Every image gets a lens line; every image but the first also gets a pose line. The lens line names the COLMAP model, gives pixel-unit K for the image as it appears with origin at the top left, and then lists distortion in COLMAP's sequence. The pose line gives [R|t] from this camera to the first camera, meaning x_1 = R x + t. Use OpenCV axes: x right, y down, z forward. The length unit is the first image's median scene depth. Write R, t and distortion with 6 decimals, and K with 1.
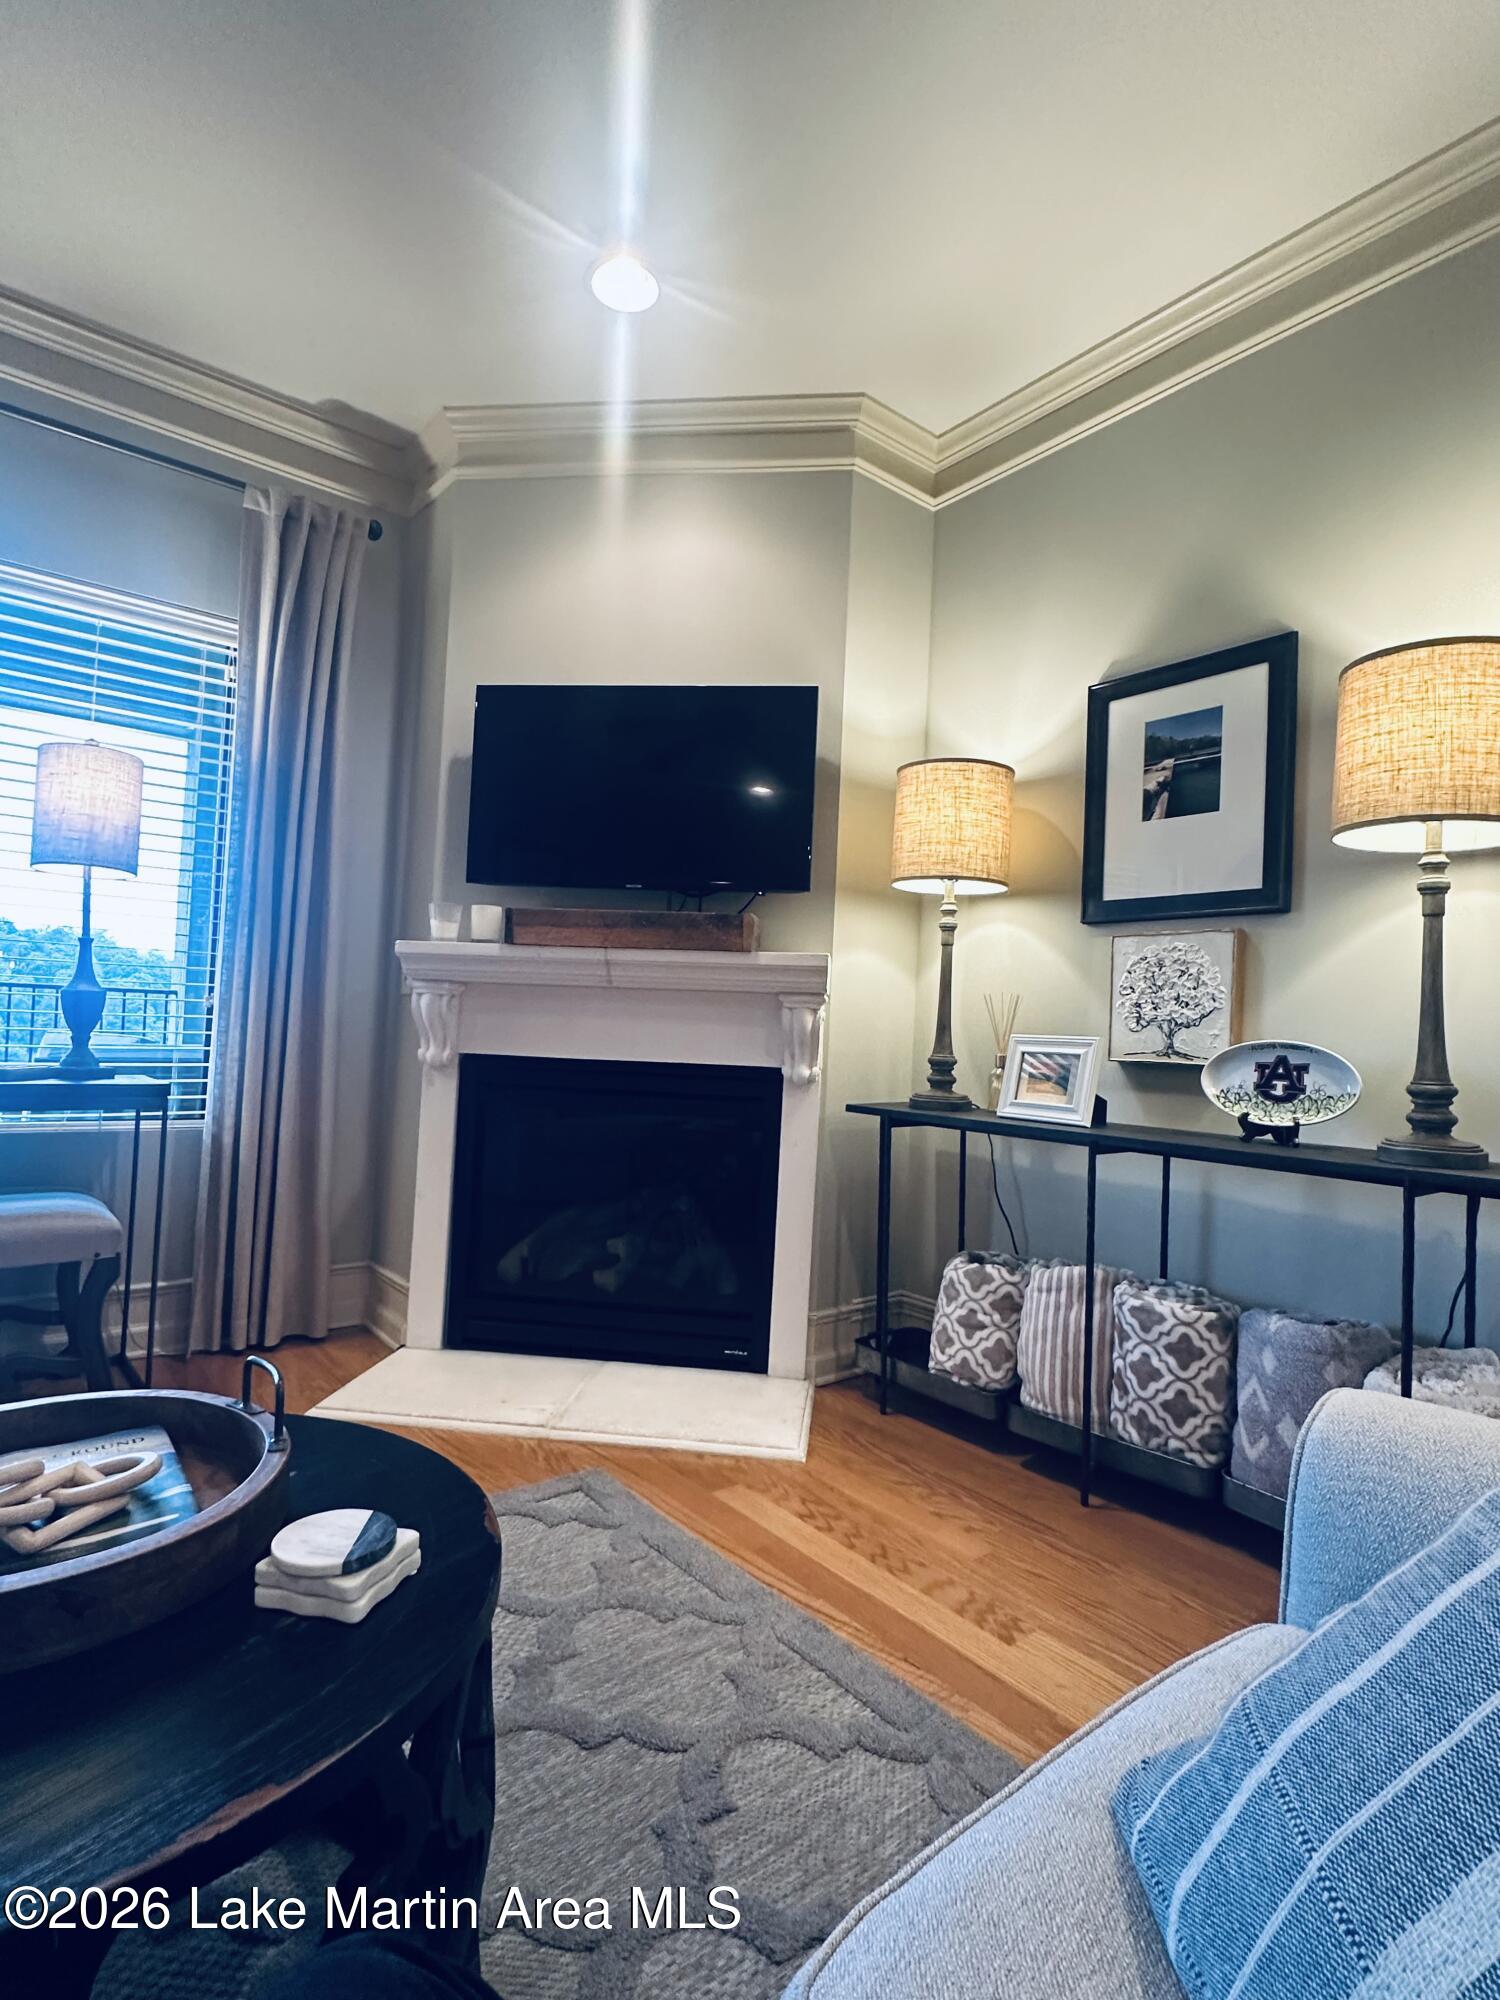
lens RADIAL K [[1020.0, 0, 750.3], [0, 1020.0, 1002.8], [0, 0, 1]] dist [-0.001979, -0.000227]
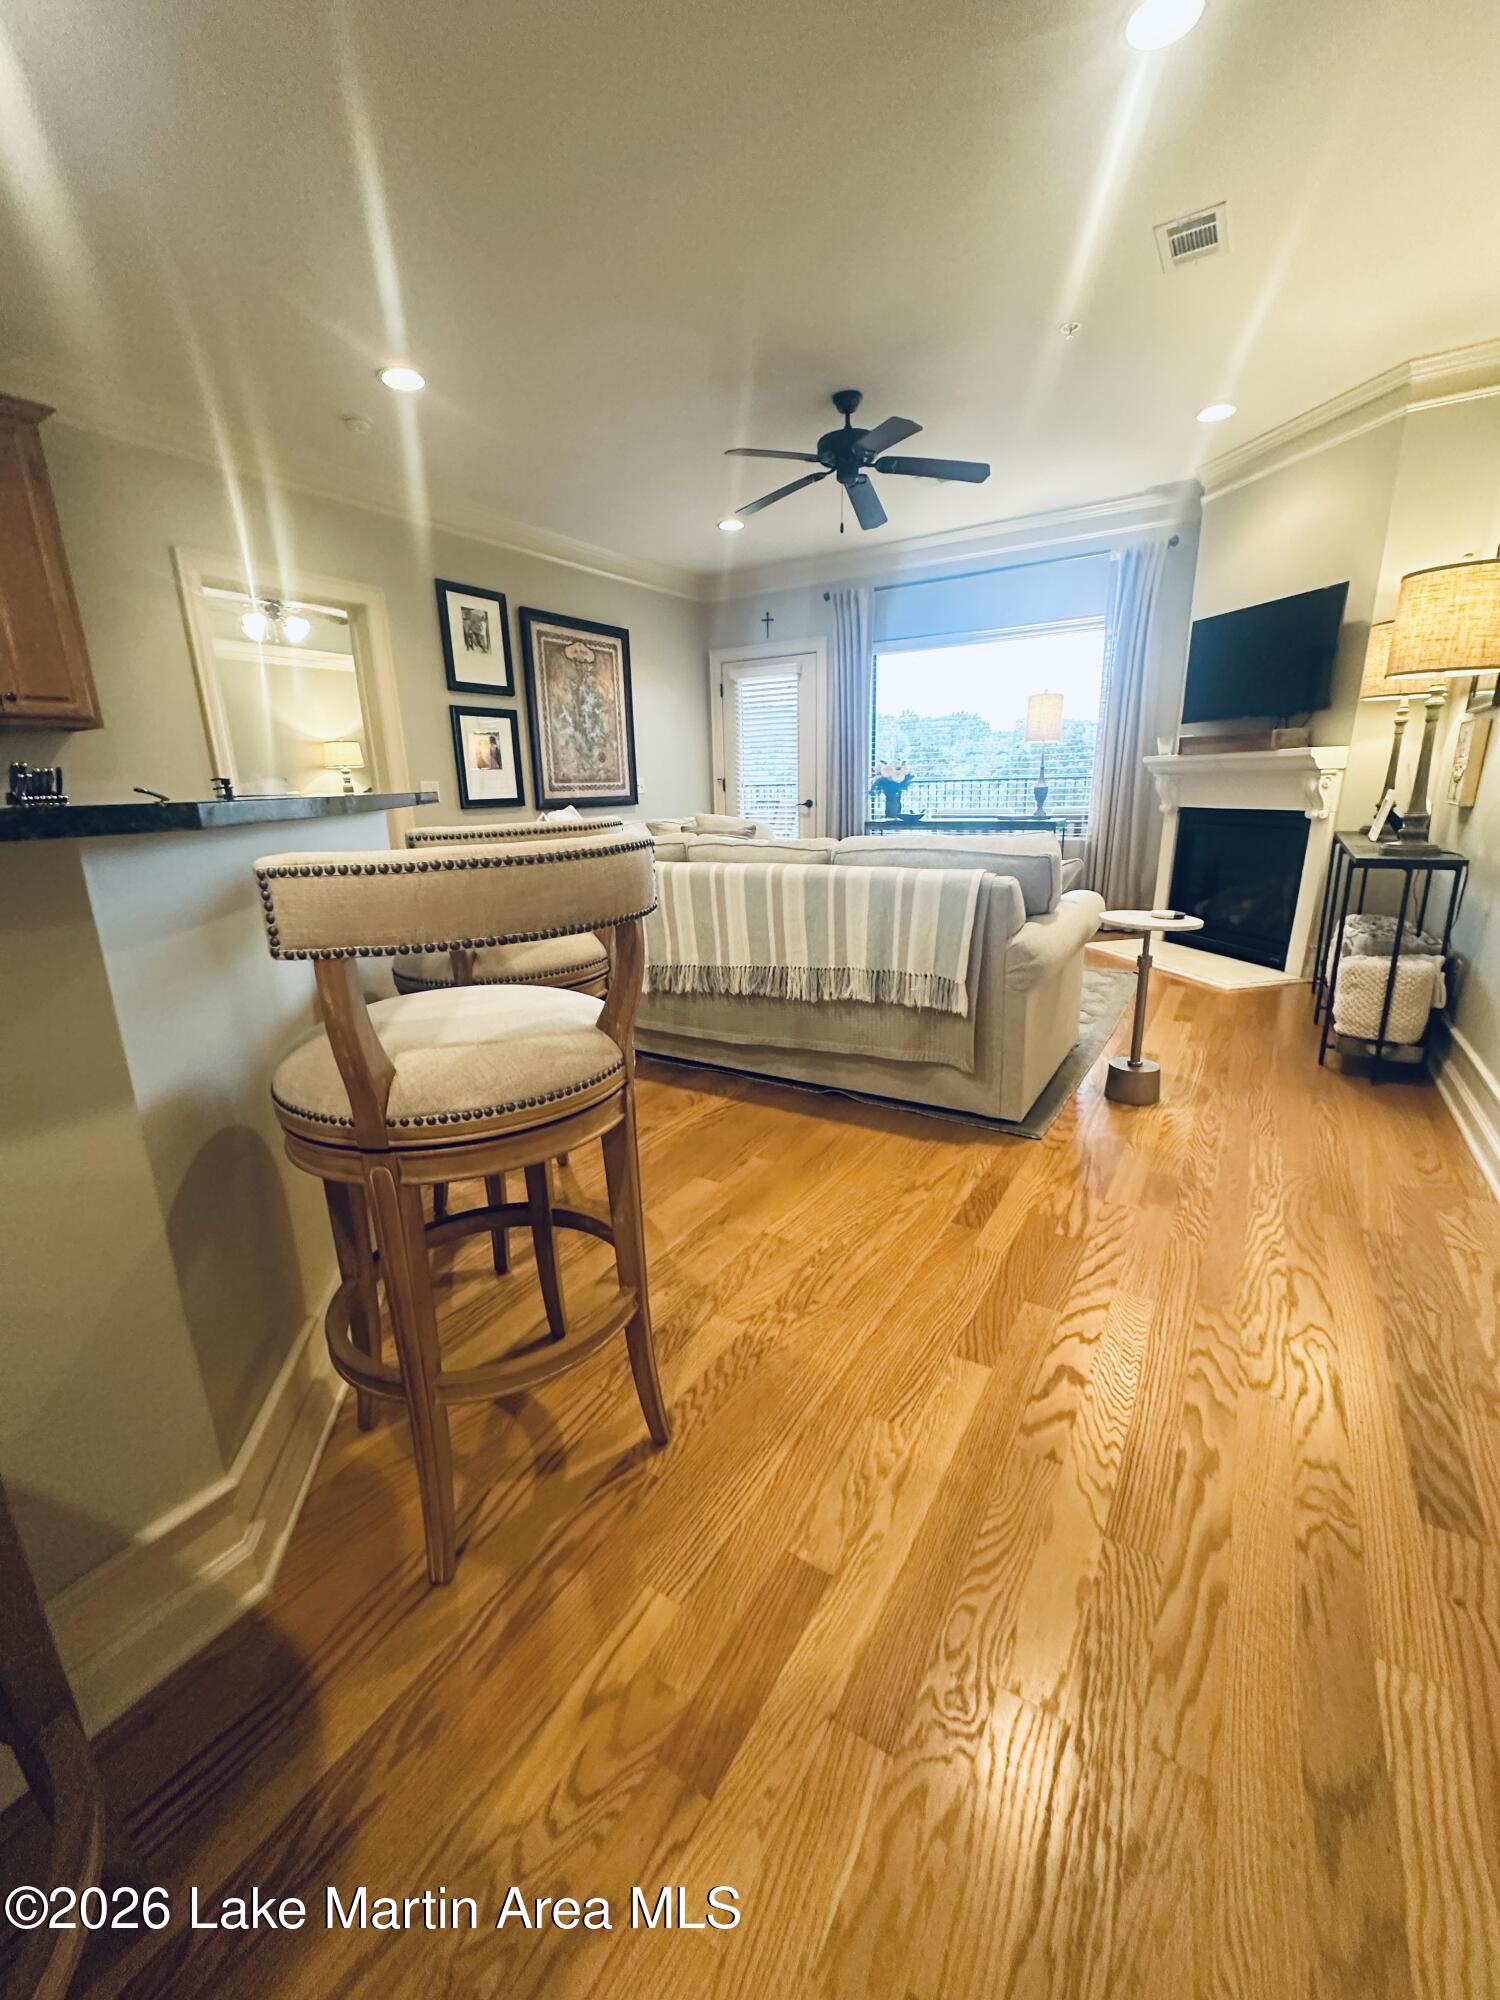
lens RADIAL K [[792.1, 0, 751.3], [0, 792.1, 993.1], [0, 0, 1]] dist [-0.000013, -0.000167]
pose [[0.315034, 0.195707, -0.928683, 1.120981], [0.070165, 0.971028, 0.228432, -0.014667], [0.946483, -0.137125, 0.292175, -0.415983]]
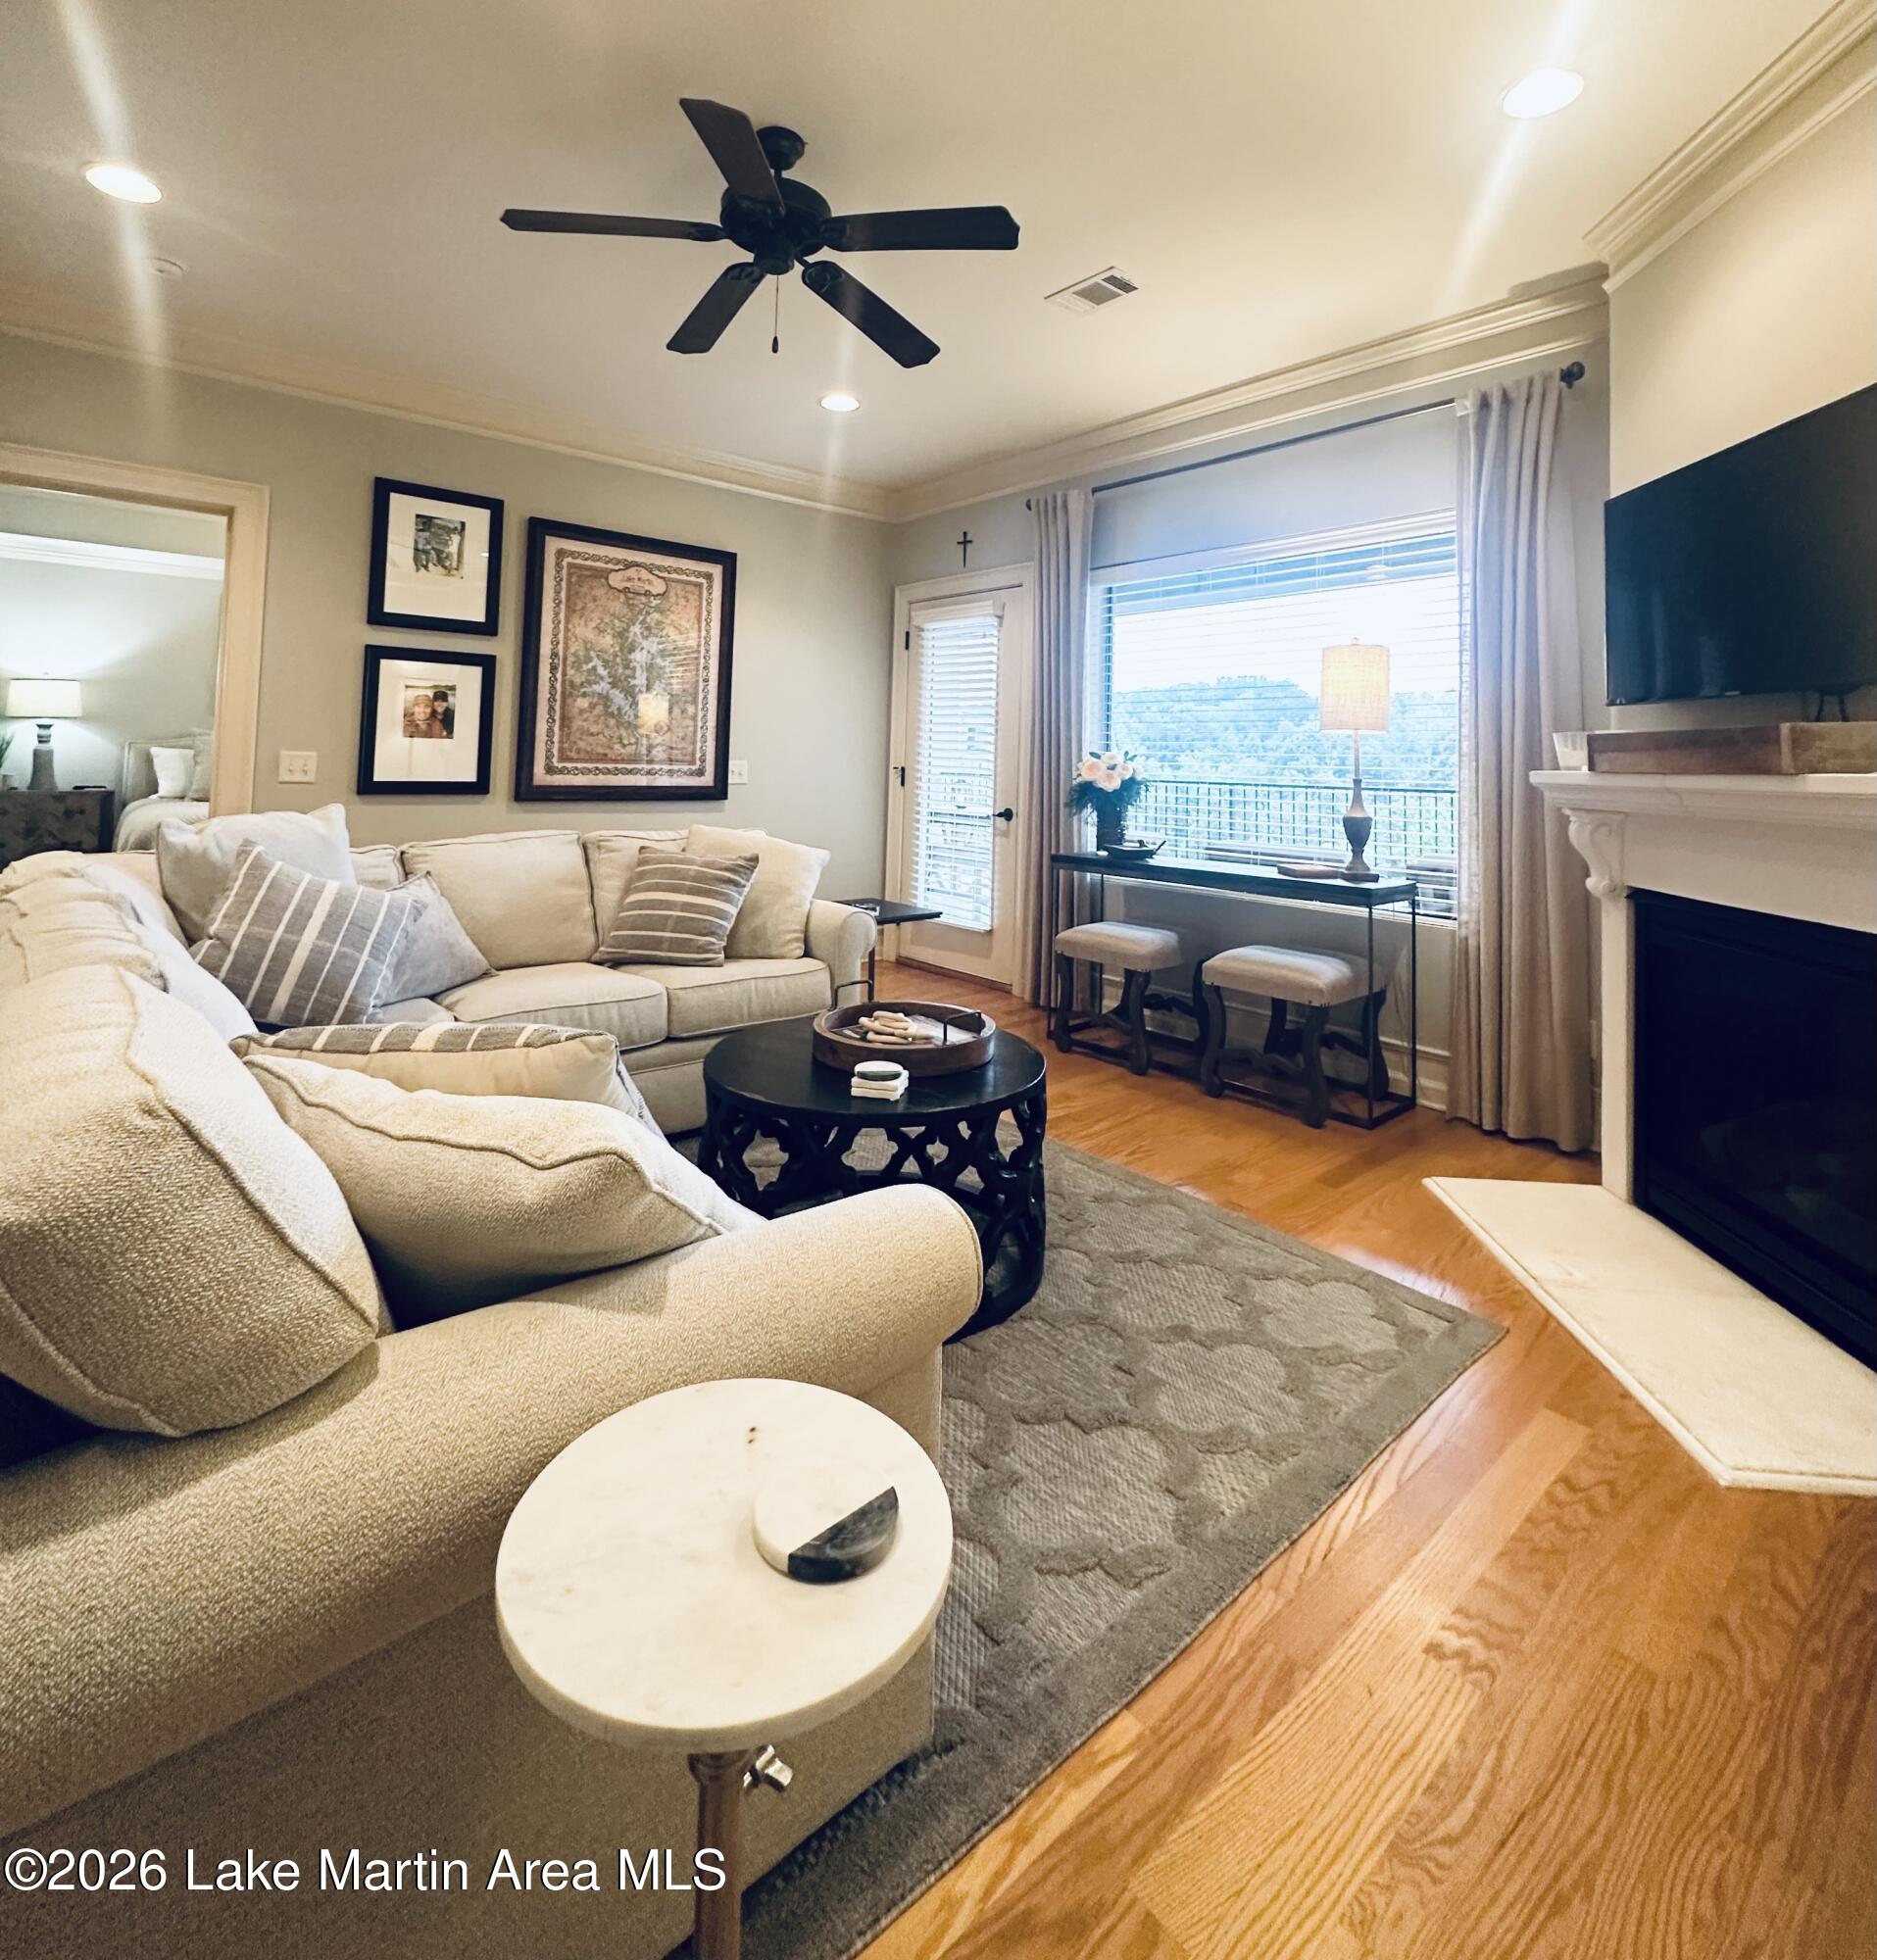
lens RADIAL K [[1001.8, 0, 925.4], [0, 1001.8, 710.7], [0, 0, 1]] dist [0.002002, 0.001106]
pose [[0.031012, -0.093237, -0.995161, 0.670437], [0.008934, 0.995626, -0.093002, -0.033038], [0.999479, -0.006007, 0.031709, 0.344034]]
